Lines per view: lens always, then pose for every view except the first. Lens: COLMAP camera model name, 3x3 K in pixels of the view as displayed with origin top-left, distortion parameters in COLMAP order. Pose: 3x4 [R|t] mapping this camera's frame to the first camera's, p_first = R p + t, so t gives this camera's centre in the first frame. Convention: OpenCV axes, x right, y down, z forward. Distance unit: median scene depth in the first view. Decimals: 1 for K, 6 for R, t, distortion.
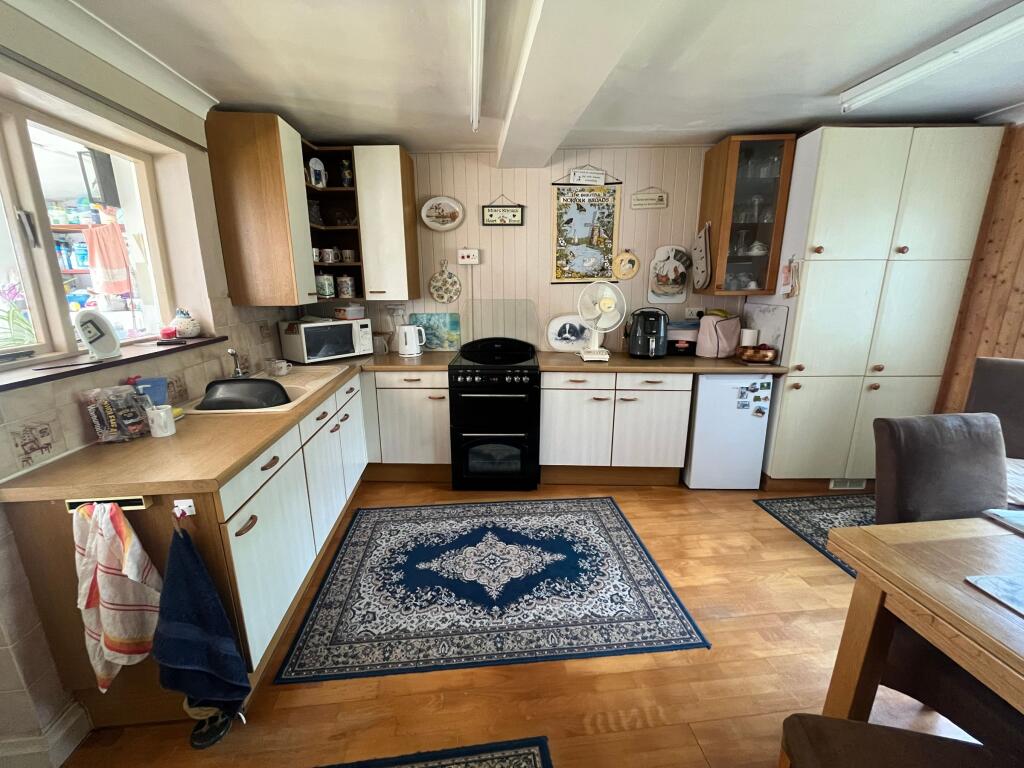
lens RADIAL K [[414.7, 0, 510.3], [0, 414.7, 382.3], [0, 0, 1]] dist [-0.001303, -0.000369]
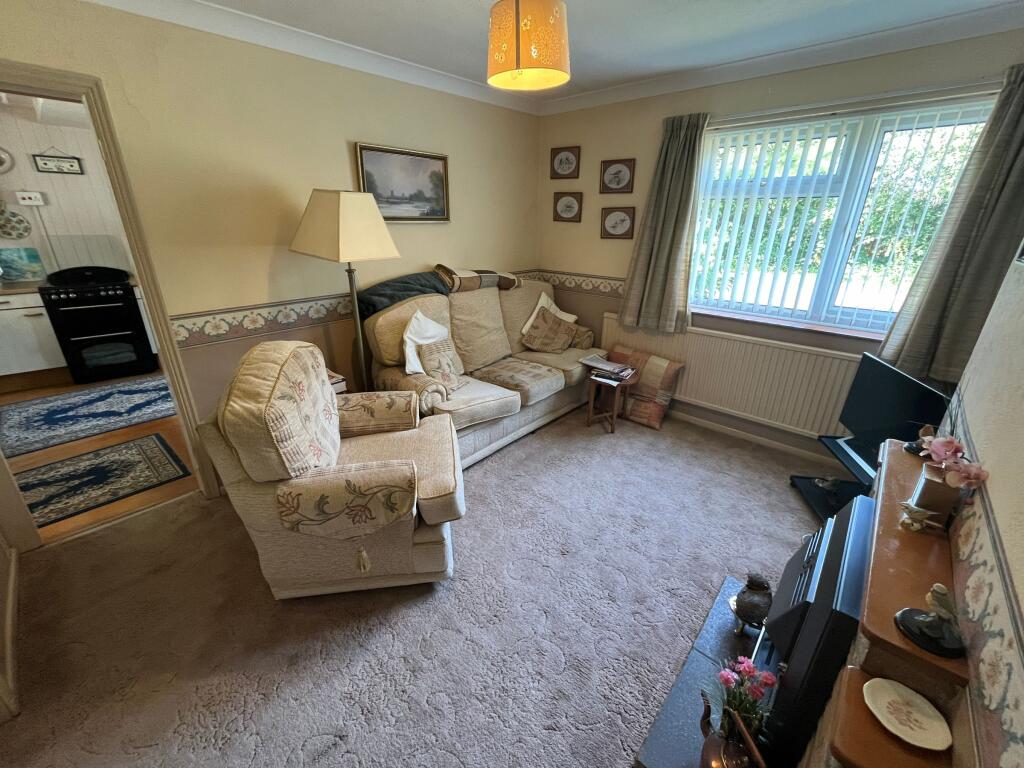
lens RADIAL K [[414.7, 0, 503.5], [0, 414.7, 377.7], [0, 0, 1]] dist [-0.001303, -0.000369]
pose [[0.756300, -0.228722, 0.612941, 0.095916], [0.145305, 0.972222, 0.183499, 0.208159], [-0.637885, -0.049717, 0.768525, -0.946321]]
